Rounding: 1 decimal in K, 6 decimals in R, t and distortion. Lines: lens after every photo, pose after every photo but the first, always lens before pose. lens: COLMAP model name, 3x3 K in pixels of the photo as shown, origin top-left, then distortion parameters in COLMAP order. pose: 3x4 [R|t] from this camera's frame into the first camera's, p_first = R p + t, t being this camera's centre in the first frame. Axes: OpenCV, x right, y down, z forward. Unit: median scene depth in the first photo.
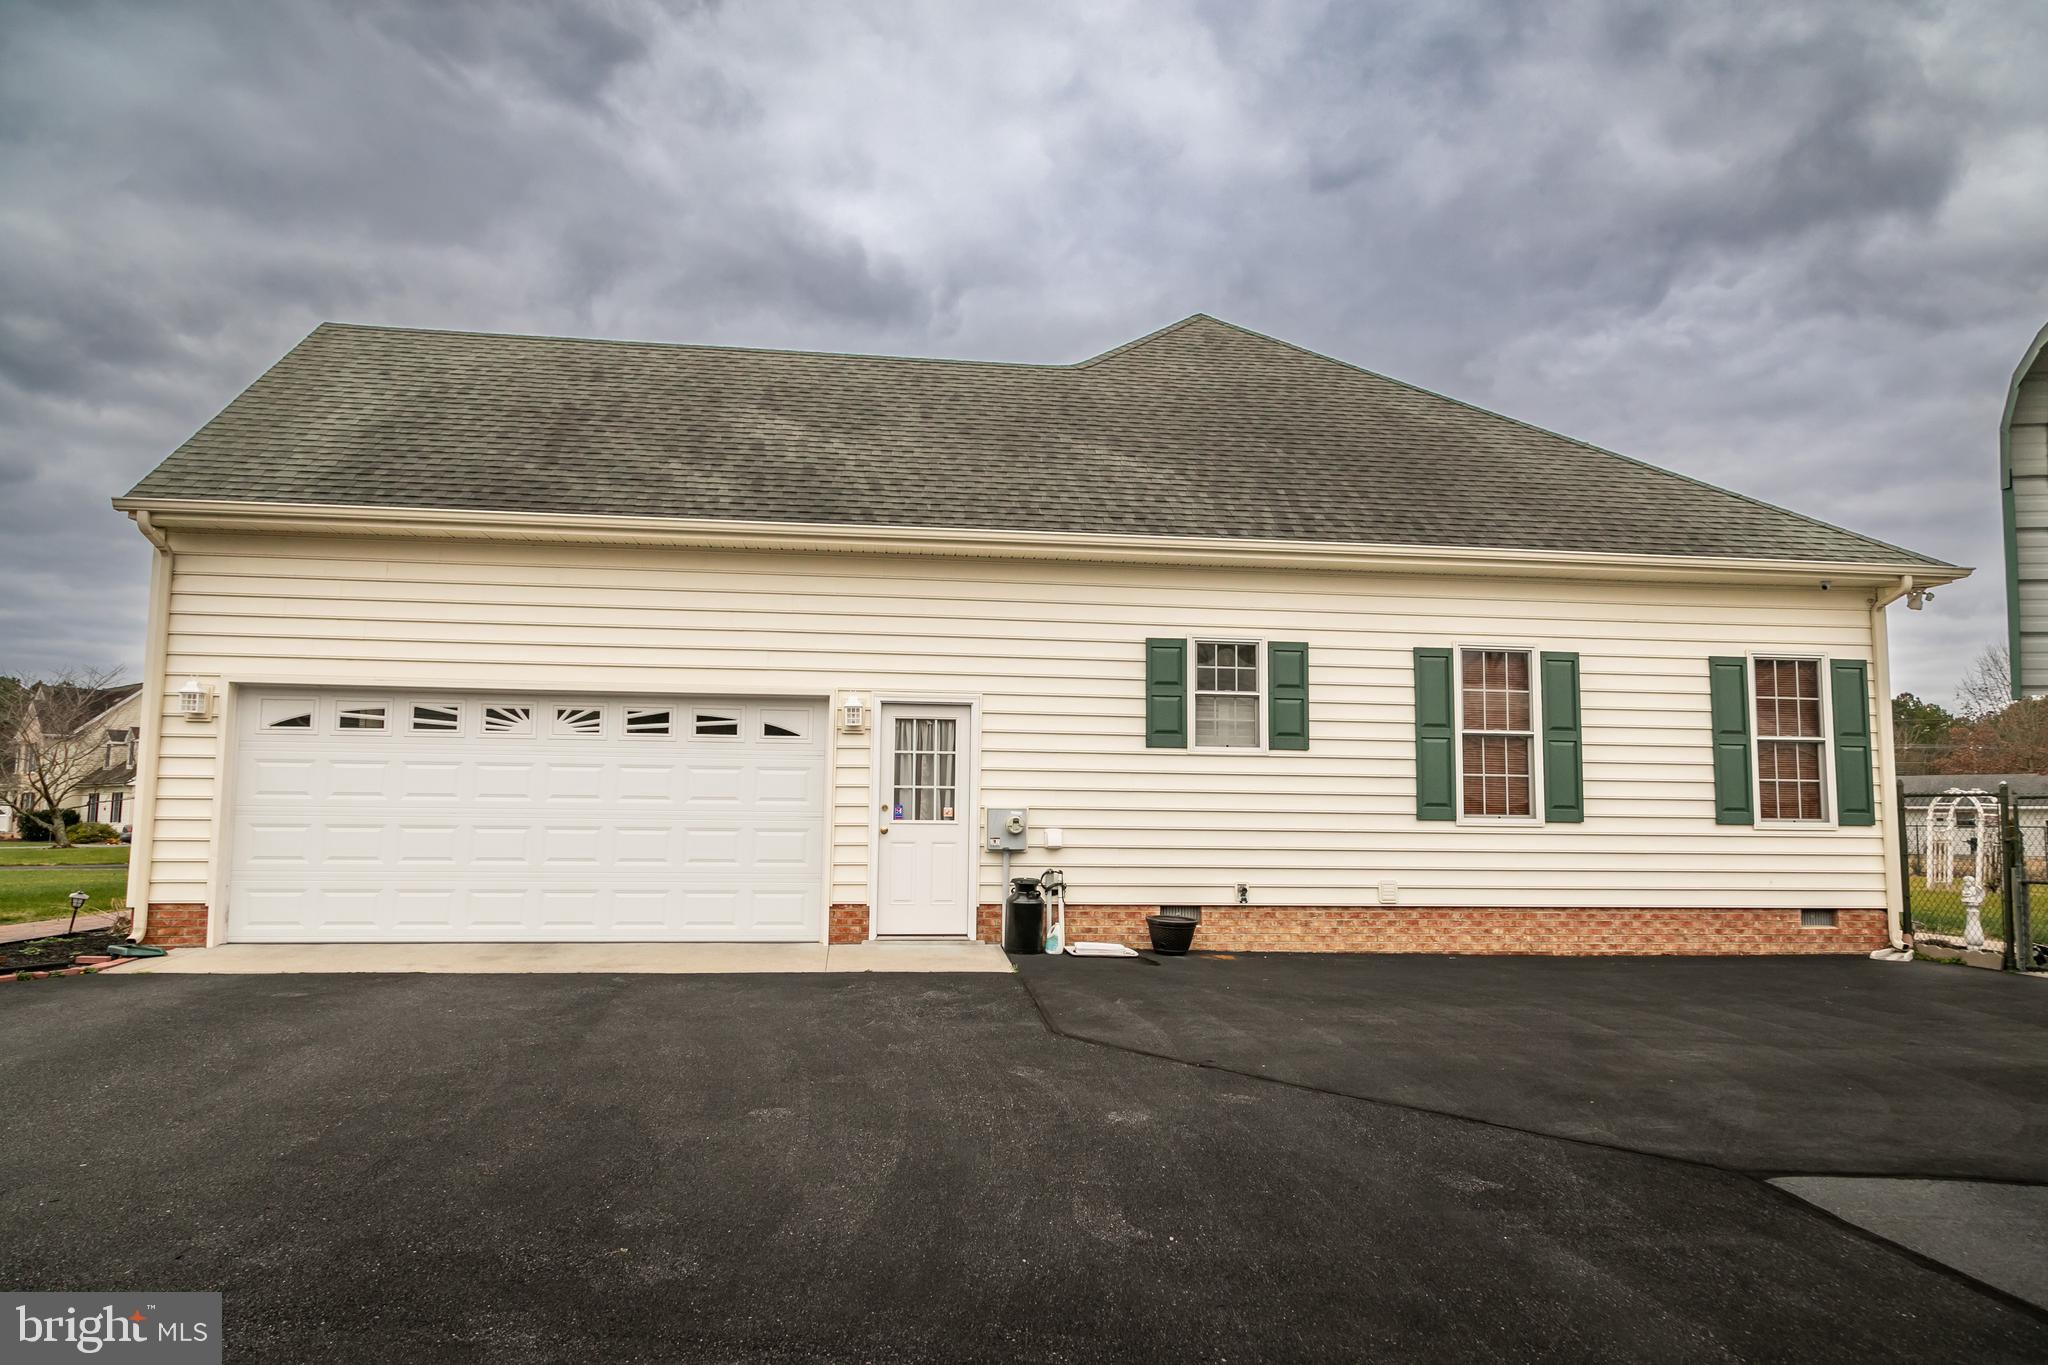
lens RADIAL K [[1209.2, 0, 1024.0], [0, 1209.2, 682.5], [0, 0, 1]] dist [0.007071, -0.001404]
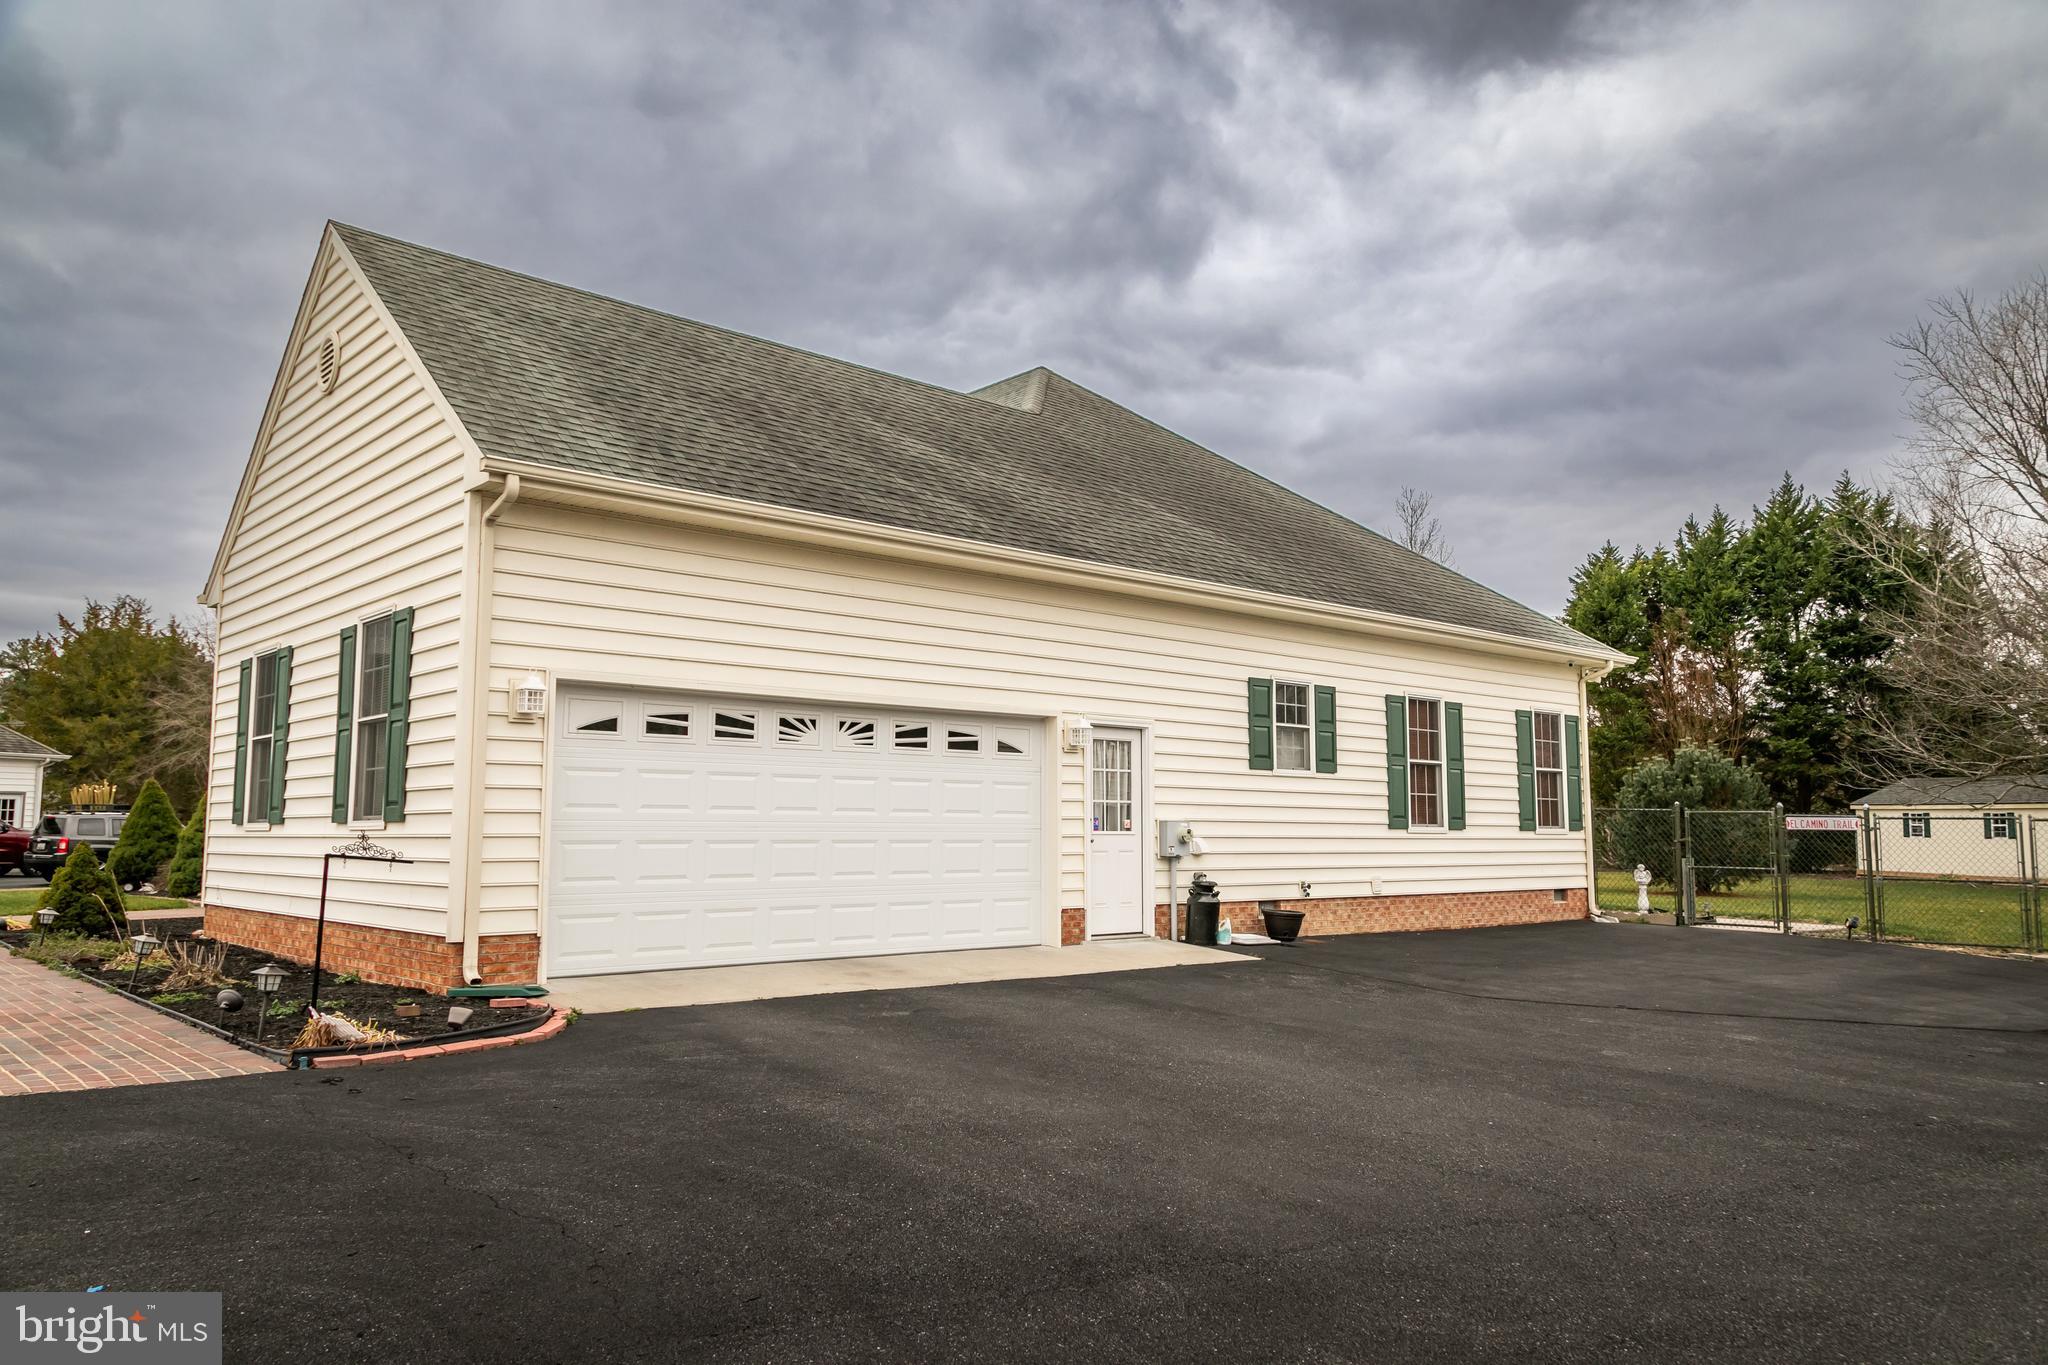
lens RADIAL K [[1381.3, 0, 1024.0], [0, 1381.3, 682.5], [0, 0, 1]] dist [0.031468, -0.007188]
pose [[0.833183, 0.053015, 0.550450, -0.848399], [-0.060495, 0.998158, -0.004567, -0.012148], [-0.549678, -0.029495, 0.834856, -0.013622]]
